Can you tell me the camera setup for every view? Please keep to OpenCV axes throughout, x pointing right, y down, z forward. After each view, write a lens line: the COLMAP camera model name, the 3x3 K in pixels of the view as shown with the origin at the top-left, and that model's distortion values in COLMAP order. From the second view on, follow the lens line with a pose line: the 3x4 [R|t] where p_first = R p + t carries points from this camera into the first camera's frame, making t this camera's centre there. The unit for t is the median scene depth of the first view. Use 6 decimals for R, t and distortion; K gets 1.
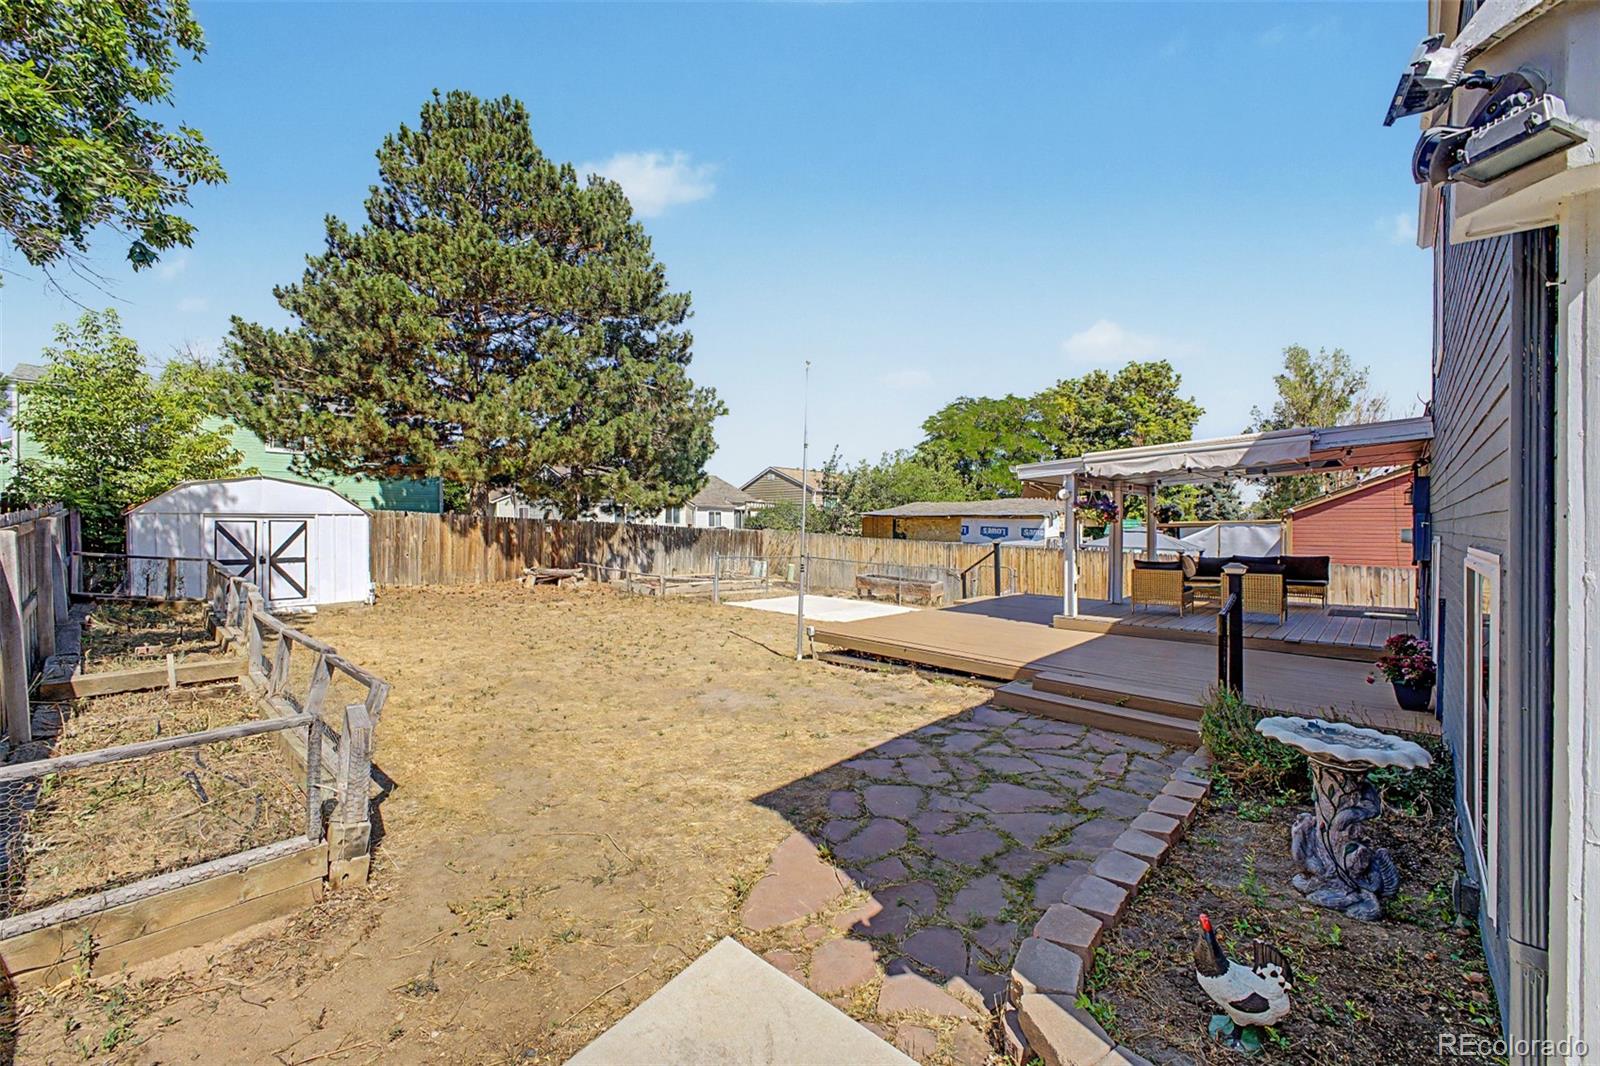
lens RADIAL K [[630.9, 0, 801.8], [0, 630.9, 523.9], [0, 0, 1]] dist [0.021044, -0.006684]
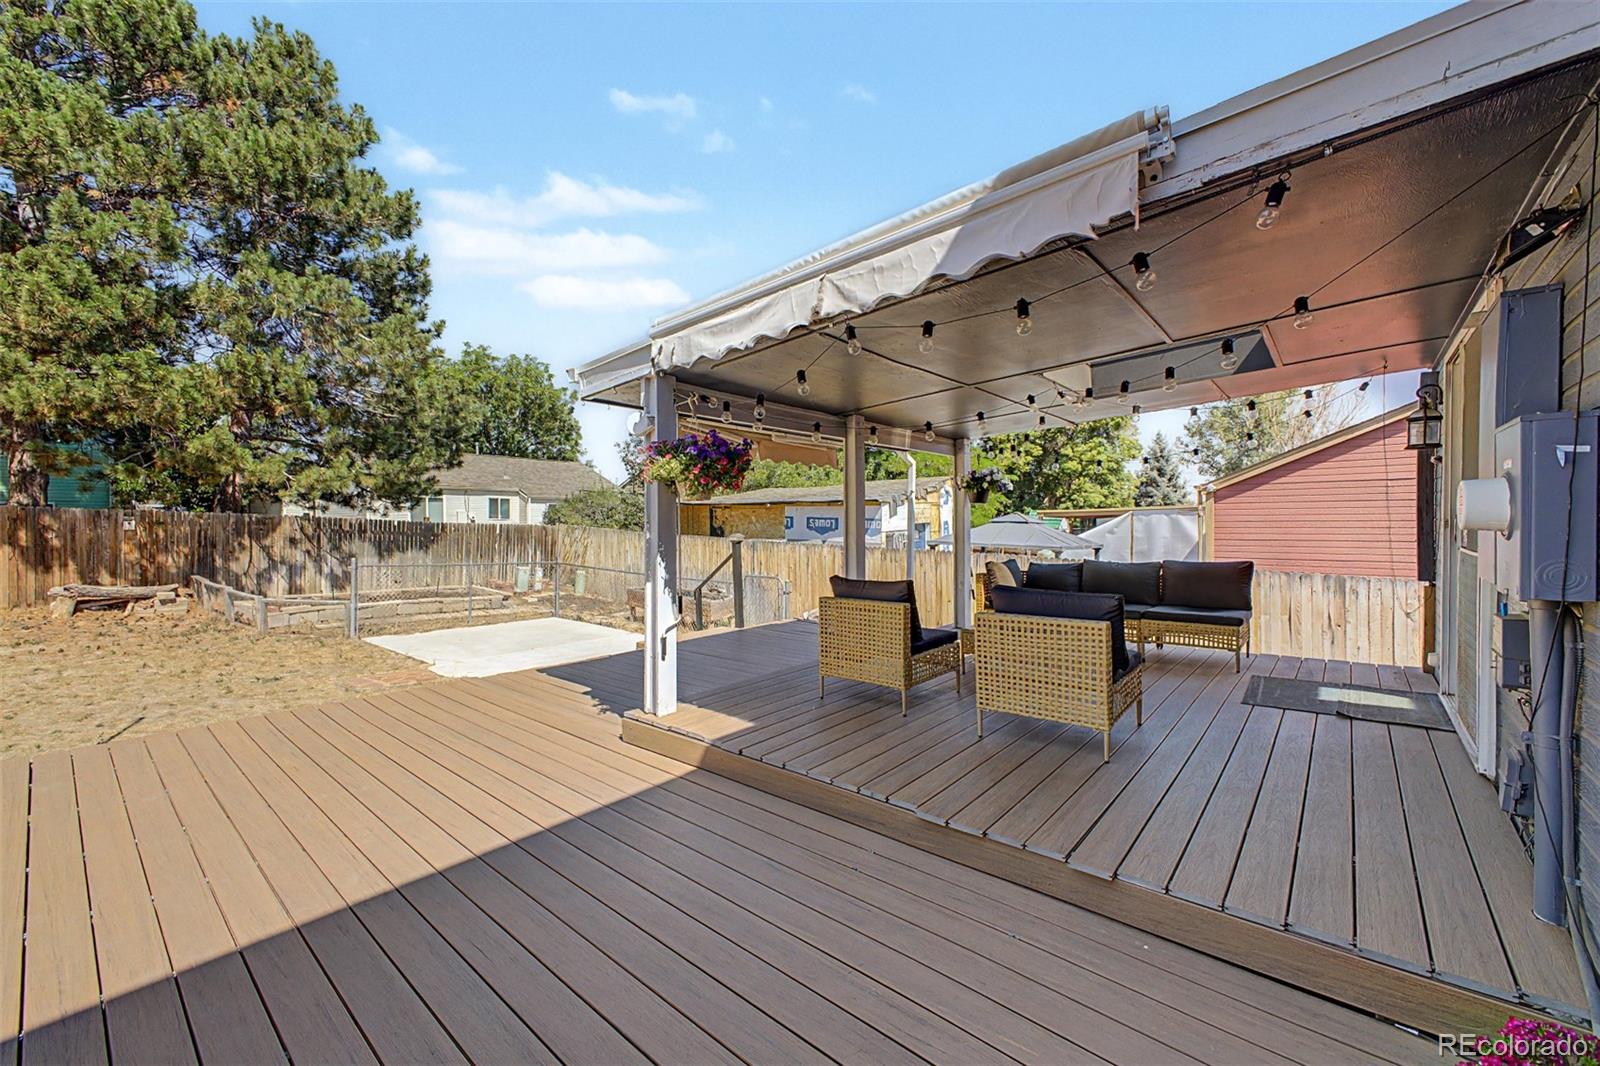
lens RADIAL K [[630.9, 0, 801.8], [0, 630.9, 523.9], [0, 0, 1]] dist [0.021044, -0.006684]
pose [[0.998997, -0.007246, 0.044177, 0.262060], [0.007077, 0.999967, 0.003978, 0.009519], [-0.044204, -0.003662, 0.999016, 0.299699]]
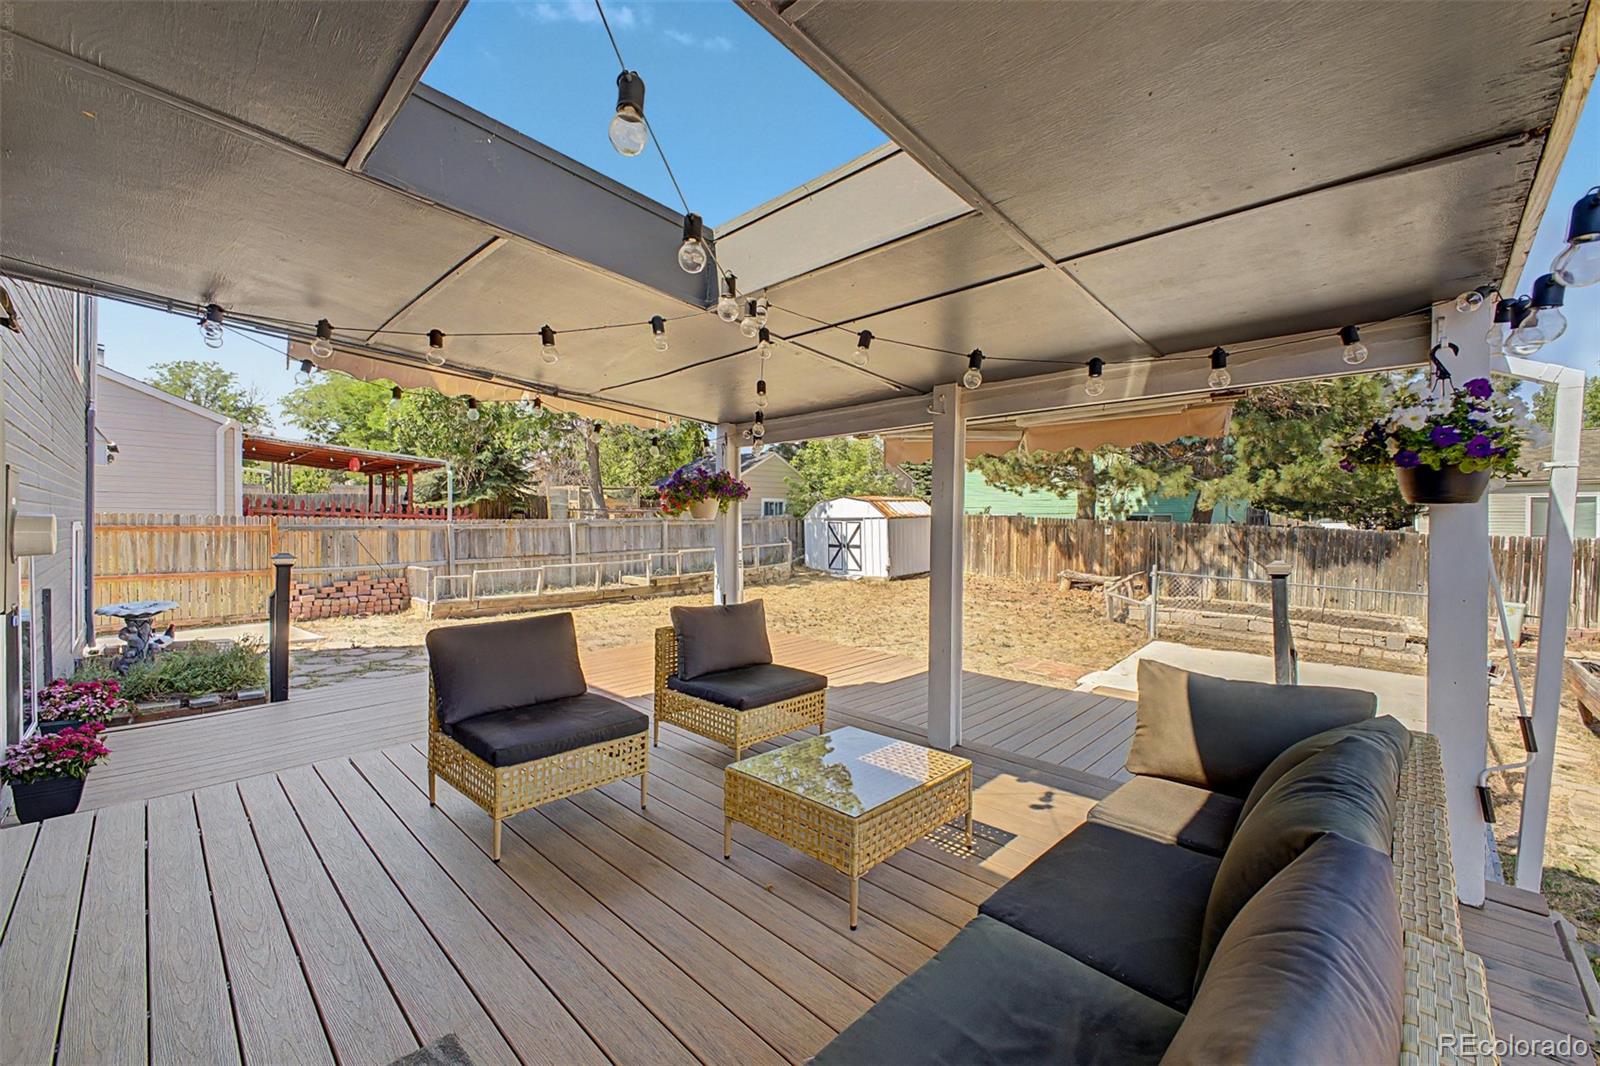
lens RADIAL K [[630.9, 0, 801.8], [0, 630.9, 523.9], [0, 0, 1]] dist [0.021044, -0.006684]
pose [[-0.019999, -0.003864, -0.999793, 0.510753], [-0.001889, 0.999991, -0.003827, 0.003485], [0.999798, 0.001813, -0.020006, 0.563586]]
